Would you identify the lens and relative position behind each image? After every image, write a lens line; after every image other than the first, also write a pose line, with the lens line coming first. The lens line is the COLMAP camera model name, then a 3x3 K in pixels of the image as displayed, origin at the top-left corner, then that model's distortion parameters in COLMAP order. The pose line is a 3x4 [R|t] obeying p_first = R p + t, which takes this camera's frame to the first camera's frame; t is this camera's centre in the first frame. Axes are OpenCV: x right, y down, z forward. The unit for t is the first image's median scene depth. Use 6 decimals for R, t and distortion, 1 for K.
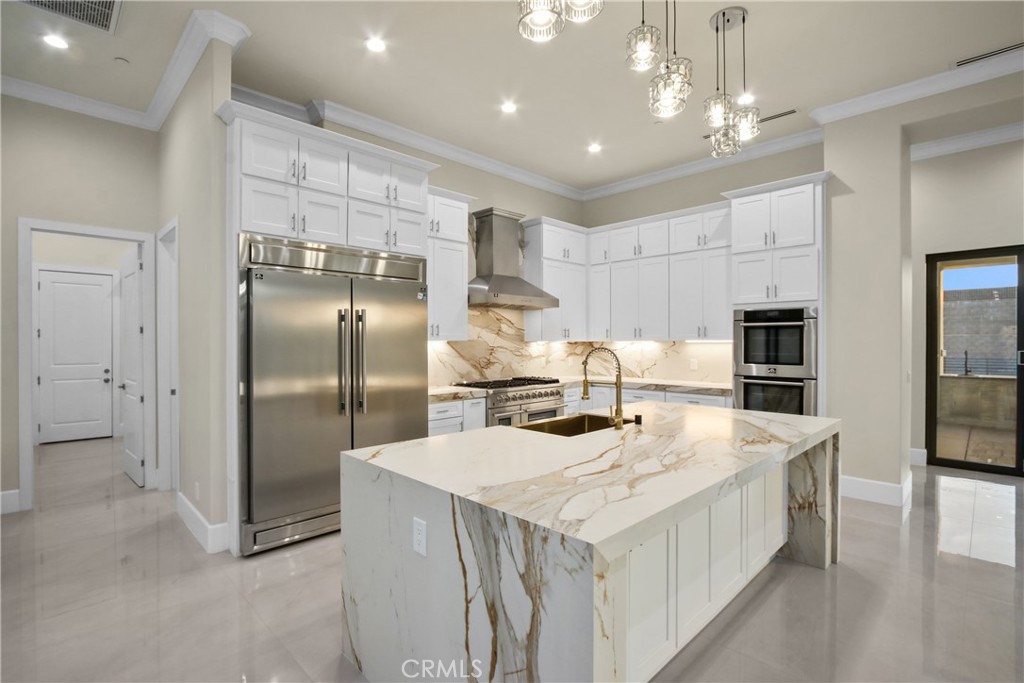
lens RADIAL K [[482.6, 0, 503.4], [0, 482.6, 342.9], [0, 0, 1]] dist [-0.033250, 0.010110]
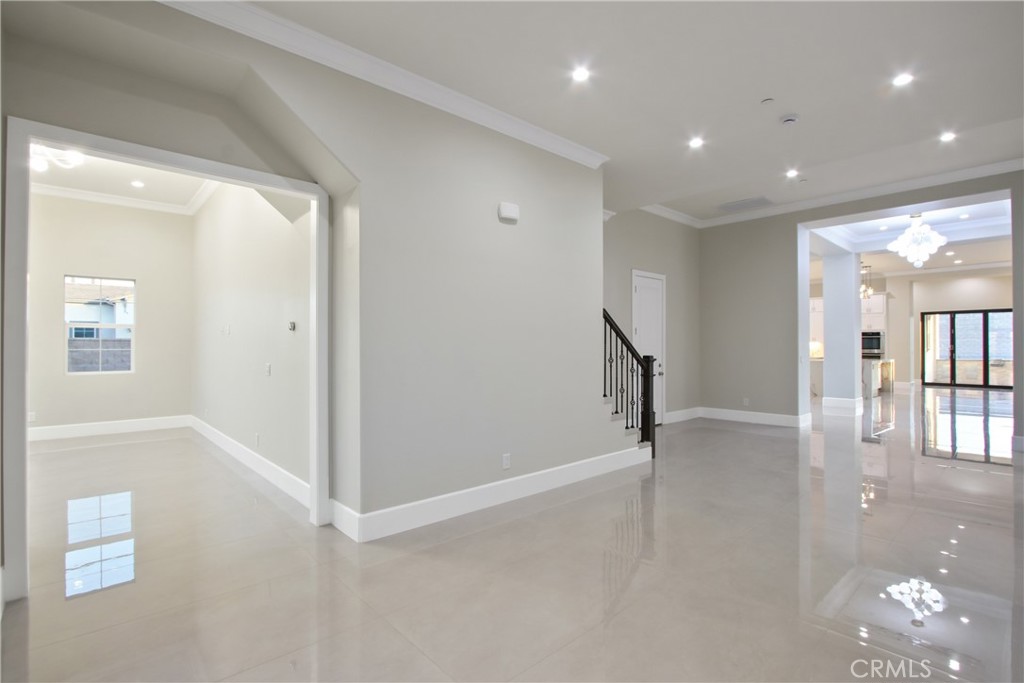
lens RADIAL K [[482.2, 0, 508.5], [0, 482.2, 342.6], [0, 0, 1]] dist [-0.020868, 0.000955]
pose [[0.999364, -0.001778, -0.035628, -1.672626], [0.001405, 0.999944, -0.010509, 0.027748], [0.035644, 0.010453, 0.999310, -2.187913]]
